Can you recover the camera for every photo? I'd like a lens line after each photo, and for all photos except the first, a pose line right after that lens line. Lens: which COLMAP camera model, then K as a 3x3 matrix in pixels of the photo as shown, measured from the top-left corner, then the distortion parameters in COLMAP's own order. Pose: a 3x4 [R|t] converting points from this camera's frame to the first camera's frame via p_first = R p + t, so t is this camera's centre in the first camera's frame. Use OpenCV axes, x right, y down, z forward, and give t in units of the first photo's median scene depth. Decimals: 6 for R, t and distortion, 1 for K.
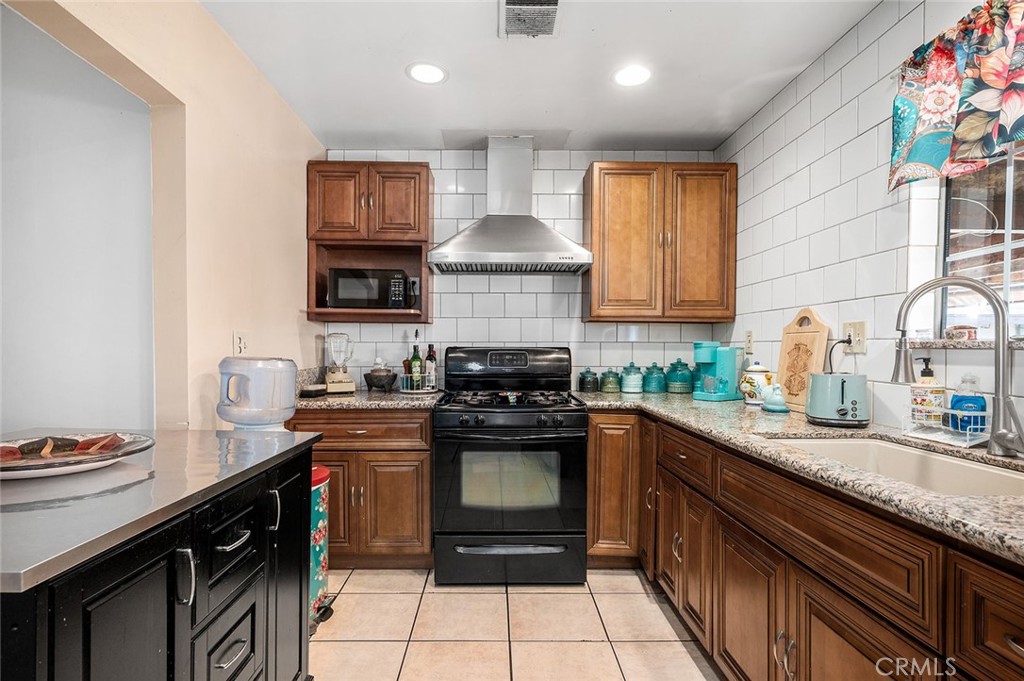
lens RADIAL K [[515.6, 0, 499.7], [0, 515.6, 359.2], [0, 0, 1]] dist [-0.005486, -0.000165]
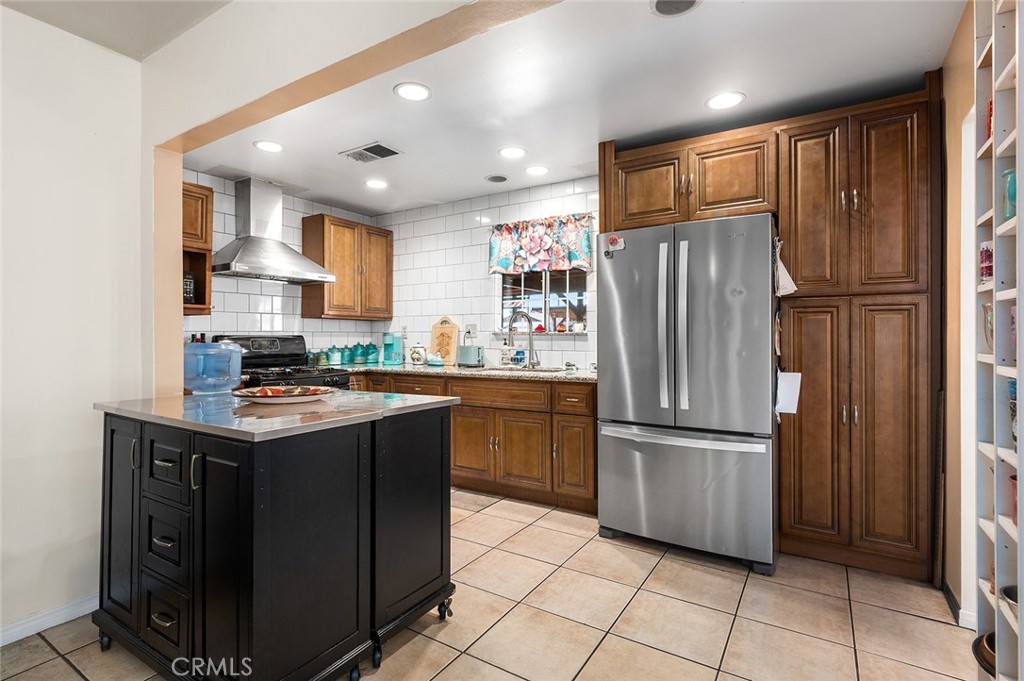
lens RADIAL K [[481.4, 0, 503.4], [0, 481.4, 334.8], [0, 0, 1]] dist [-0.004161, -0.000104]
pose [[0.547361, -0.002332, 0.836893, -0.837663], [0.022963, 0.999661, -0.012233, 0.006025], [-0.836582, 0.025914, 0.547229, -0.255197]]
